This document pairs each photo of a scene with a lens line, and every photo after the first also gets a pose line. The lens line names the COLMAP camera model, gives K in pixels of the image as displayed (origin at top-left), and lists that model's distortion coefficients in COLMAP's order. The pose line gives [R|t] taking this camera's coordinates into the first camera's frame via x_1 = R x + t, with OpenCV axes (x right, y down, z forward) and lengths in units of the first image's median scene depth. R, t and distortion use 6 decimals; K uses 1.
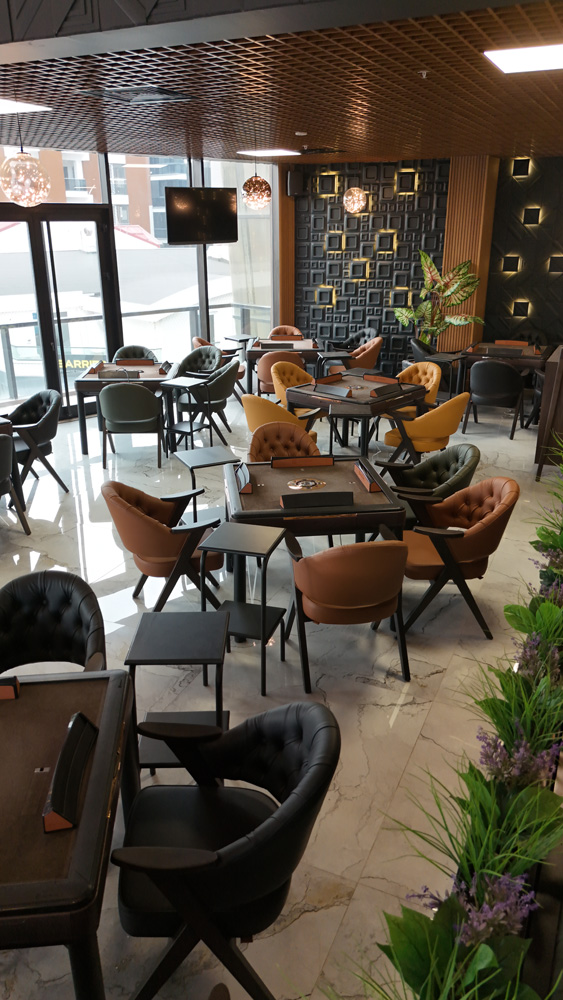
lens RADIAL K [[734.8, 0, 277.6], [0, 734.8, 497.6], [0, 0, 1]] dist [0.066642, -0.068431]
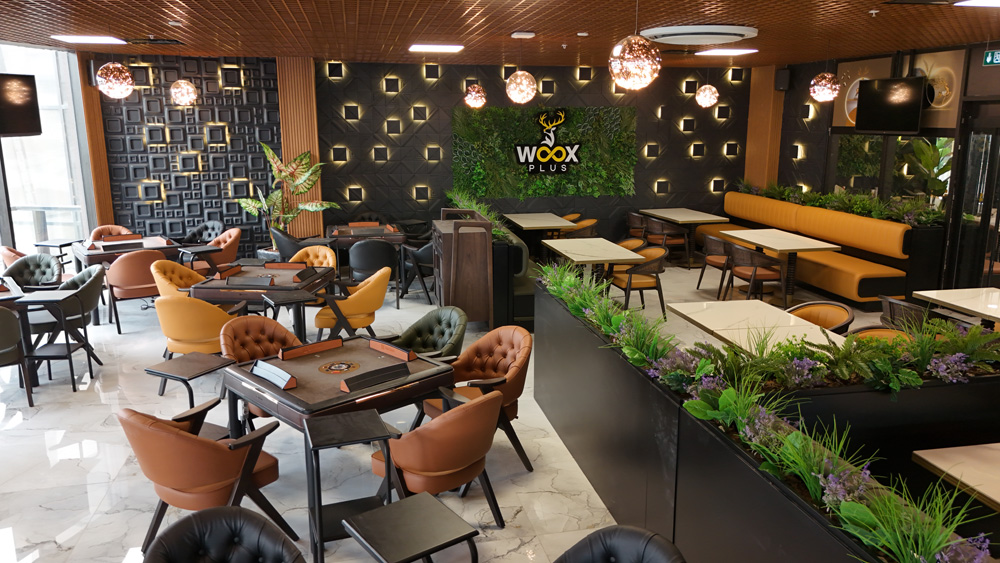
lens RADIAL K [[732.7, 0, 501.8], [0, 732.7, 278.7], [0, 0, 1]] dist [0.076677, -0.085186]
pose [[0.801634, -0.121915, 0.585252, -0.197867], [0.206091, 0.975329, -0.079115, -0.006417], [-0.561169, 0.184036, 0.806982, 0.046833]]
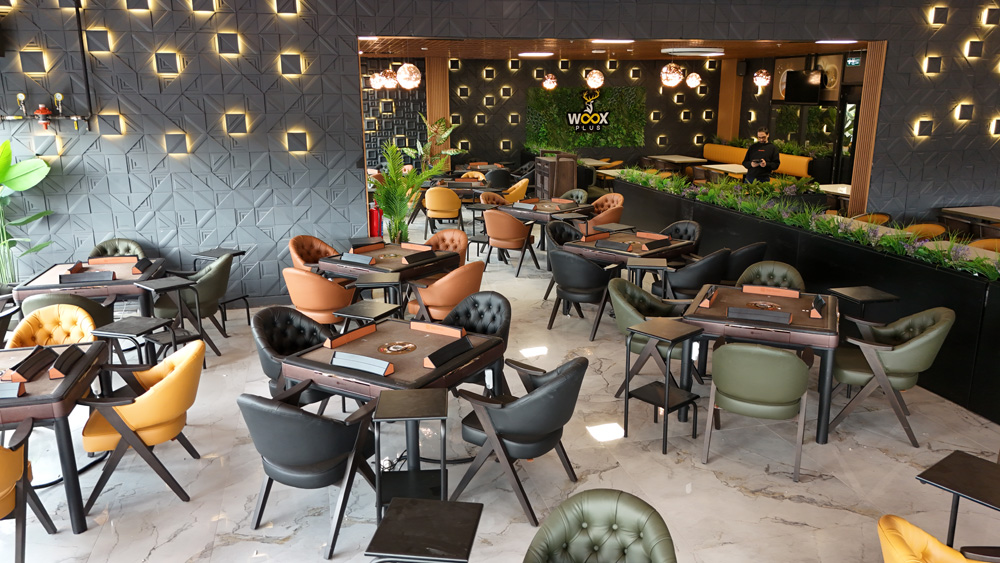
lens RADIAL K [[732.7, 0, 501.8], [0, 732.7, 278.7], [0, 0, 1]] dist [0.076677, -0.085186]
pose [[0.779802, -0.153051, 0.607029, -0.883761], [0.219053, 0.975065, -0.035556, 0.151660], [-0.586451, 0.160698, 0.793884, -0.414018]]
